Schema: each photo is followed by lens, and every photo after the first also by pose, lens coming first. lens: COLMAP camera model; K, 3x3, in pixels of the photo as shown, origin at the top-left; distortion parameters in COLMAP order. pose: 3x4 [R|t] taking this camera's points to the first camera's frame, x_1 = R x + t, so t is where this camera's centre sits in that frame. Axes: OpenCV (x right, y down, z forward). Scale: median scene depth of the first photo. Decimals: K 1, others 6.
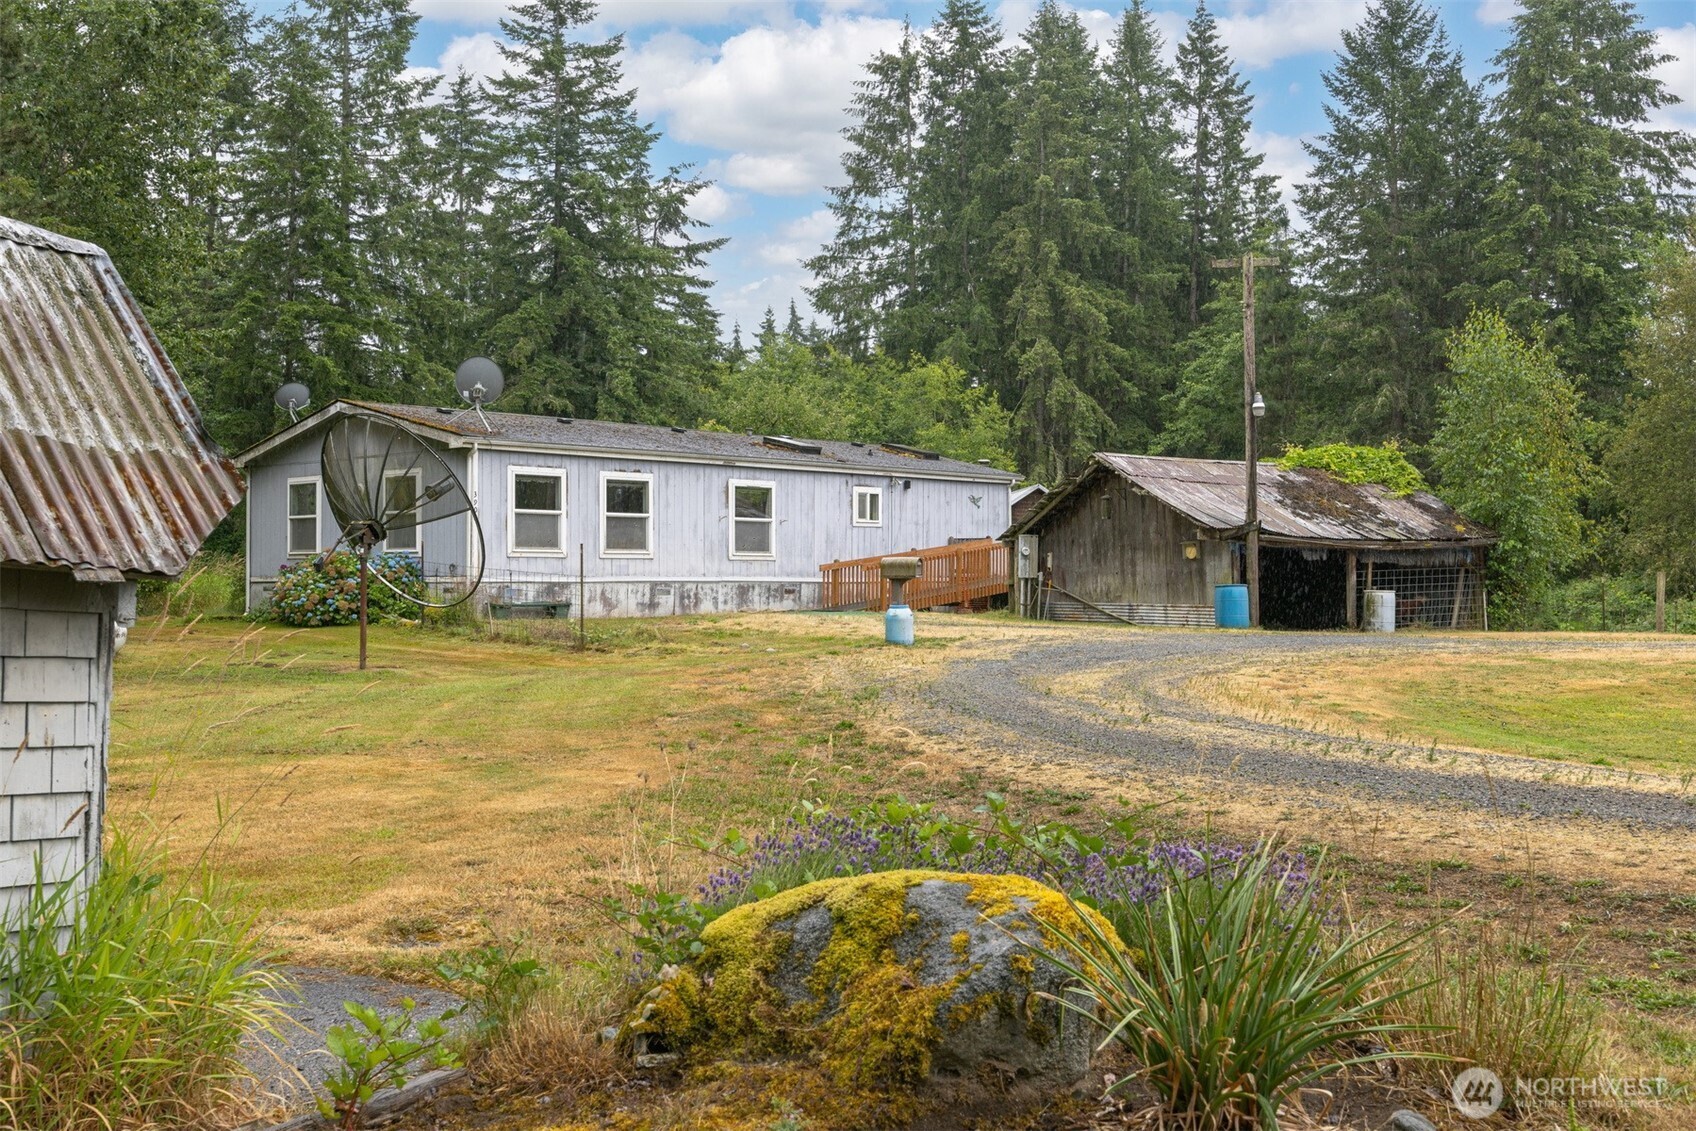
lens RADIAL K [[1763.9, 0, 848.0], [0, 1763.9, 565.5], [0, 0, 1]] dist [0.000860, 0.028101]
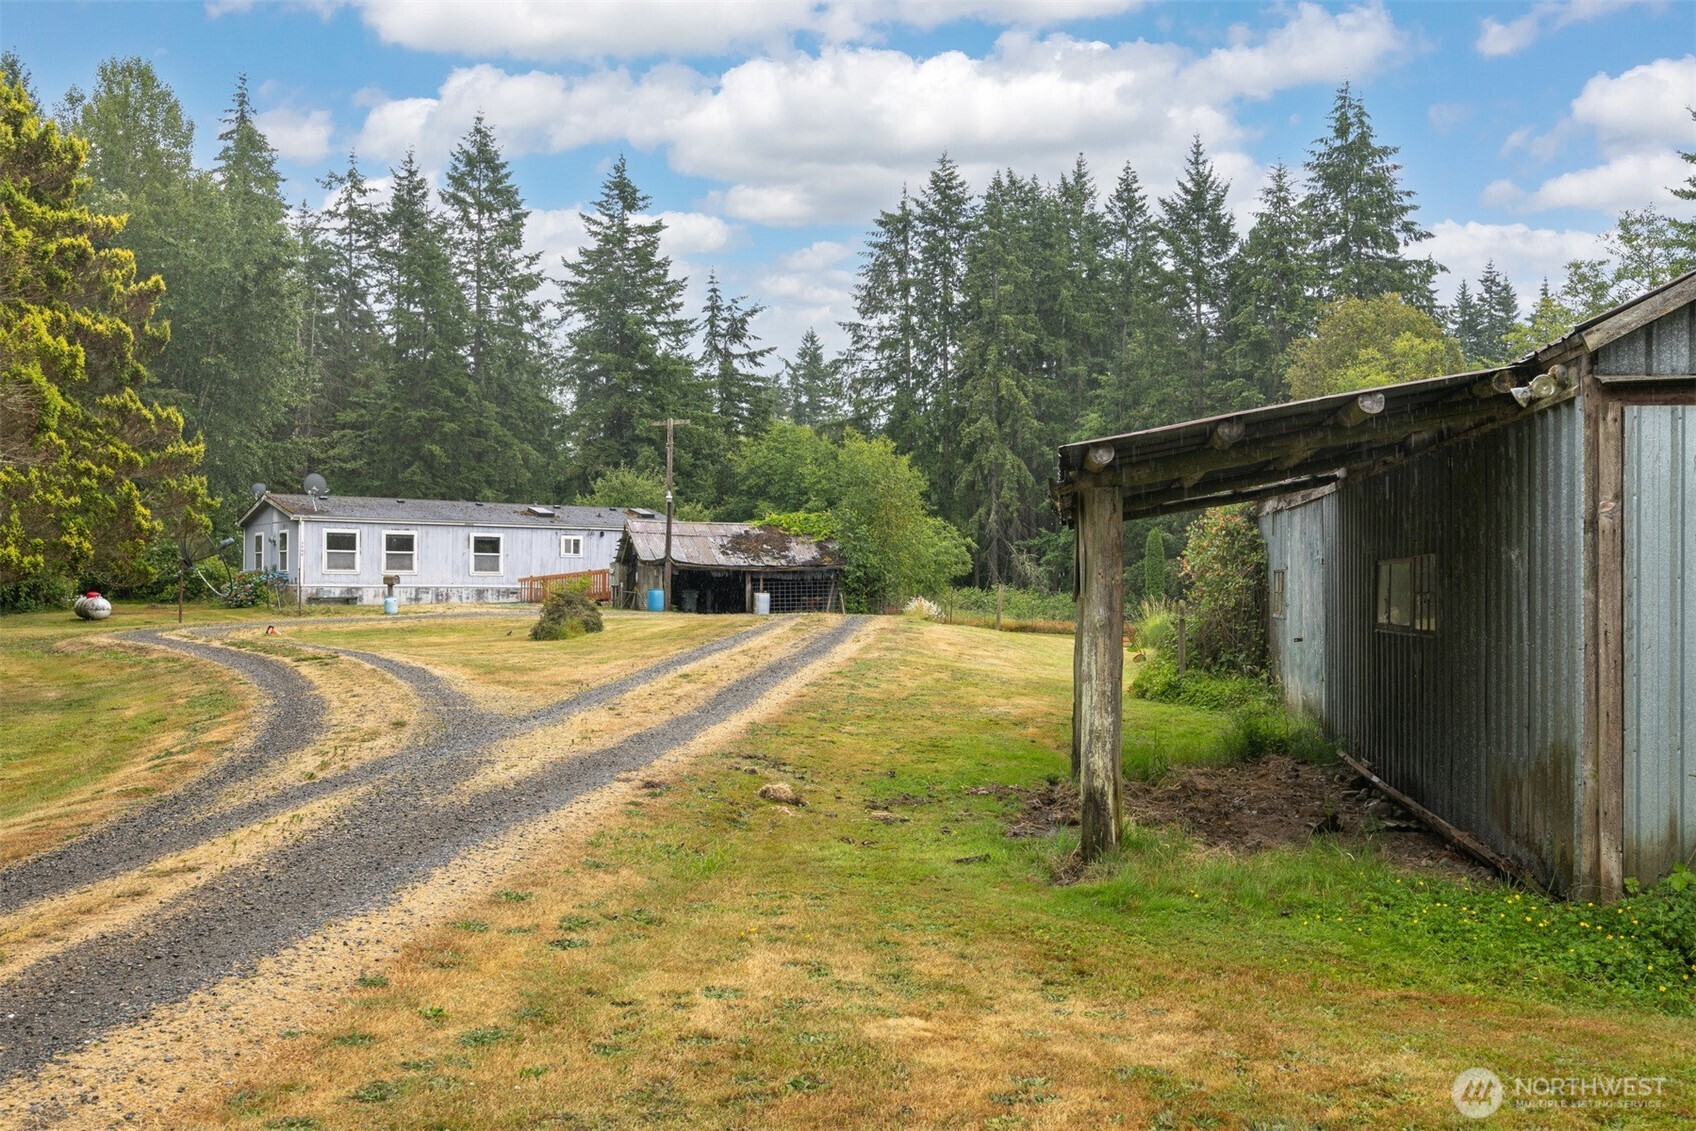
lens RADIAL K [[1462.9, 0, 848.0], [0, 1462.9, 565.5], [0, 0, 1]] dist [0.025504, -0.002695]
pose [[0.987517, 0.001911, -0.157503, 0.225099], [-0.003414, 0.999951, -0.009268, -0.000359], [0.157478, 0.009689, 0.987475, -0.187380]]
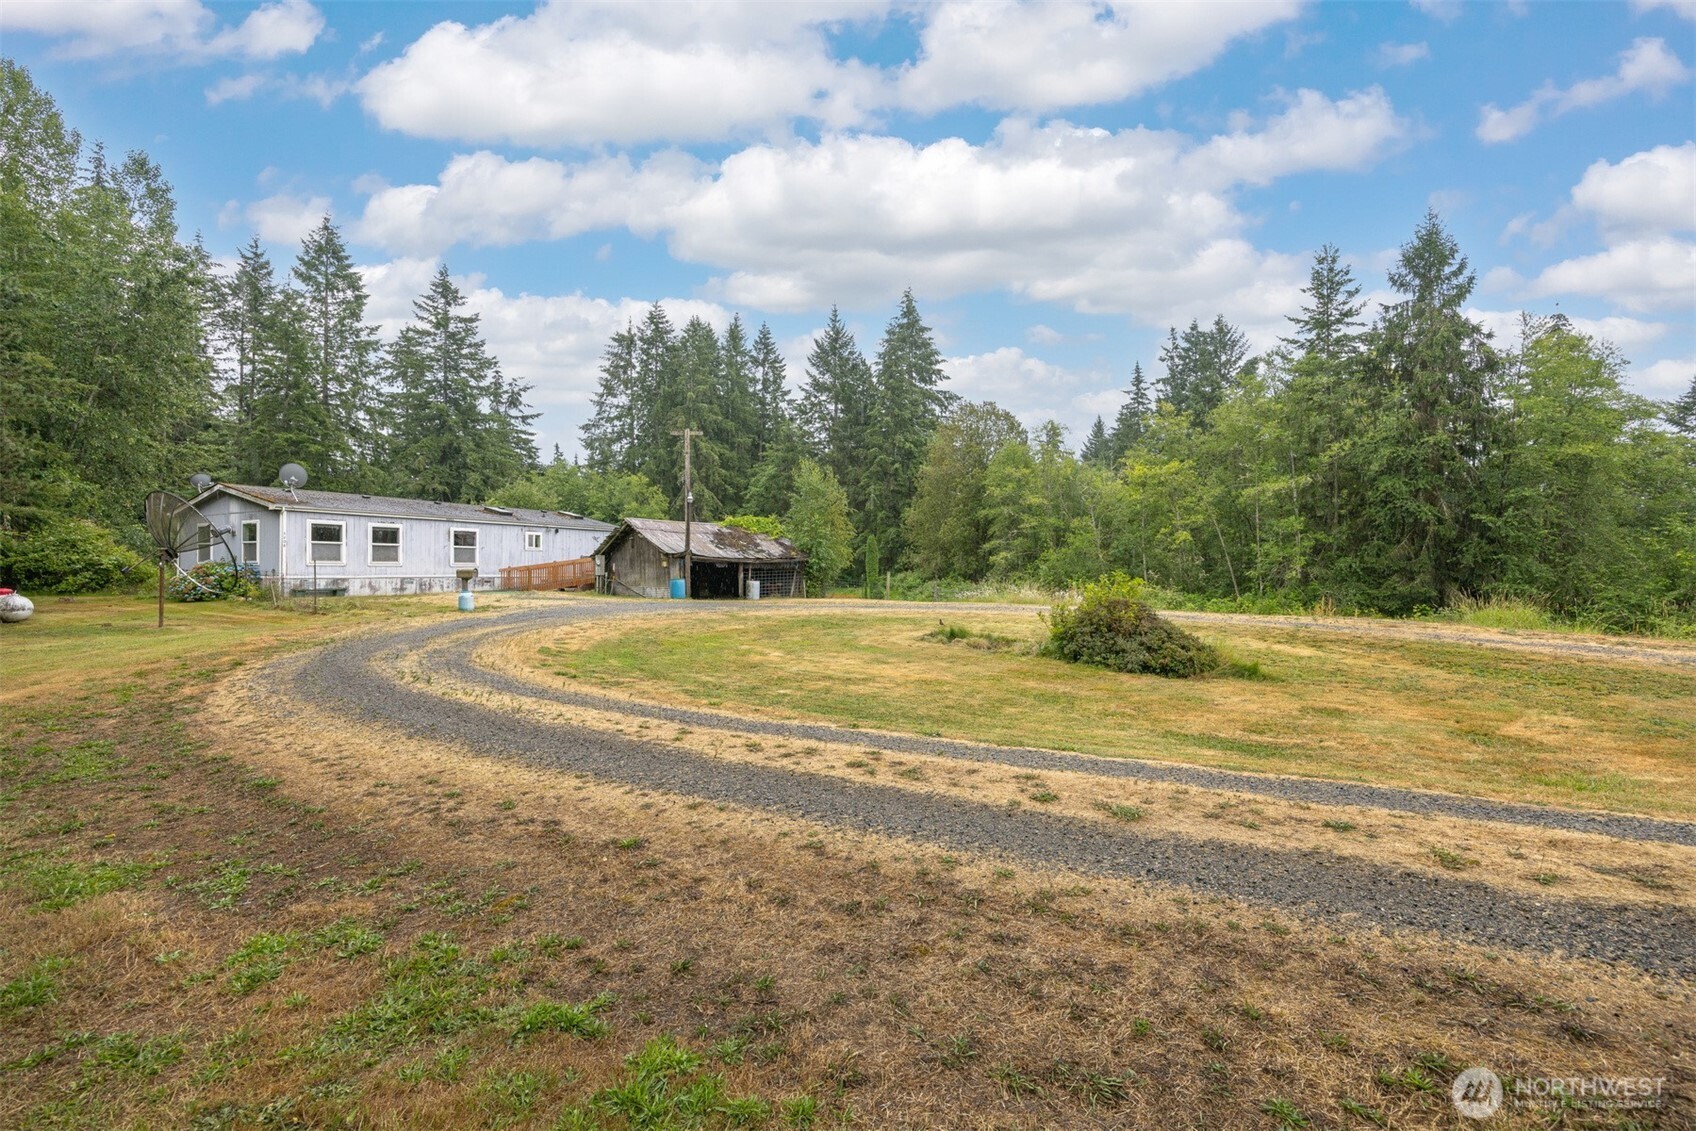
lens RADIAL K [[768.0, 0, 848.0], [0, 768.0, 565.5], [0, 0, 1]] dist [-0.001522, -0.000708]
pose [[0.964295, 0.001846, 0.264825, 0.055585], [-0.001881, 0.999998, -0.000121, -0.002035], [-0.264825, -0.000381, 0.964297, 0.005952]]
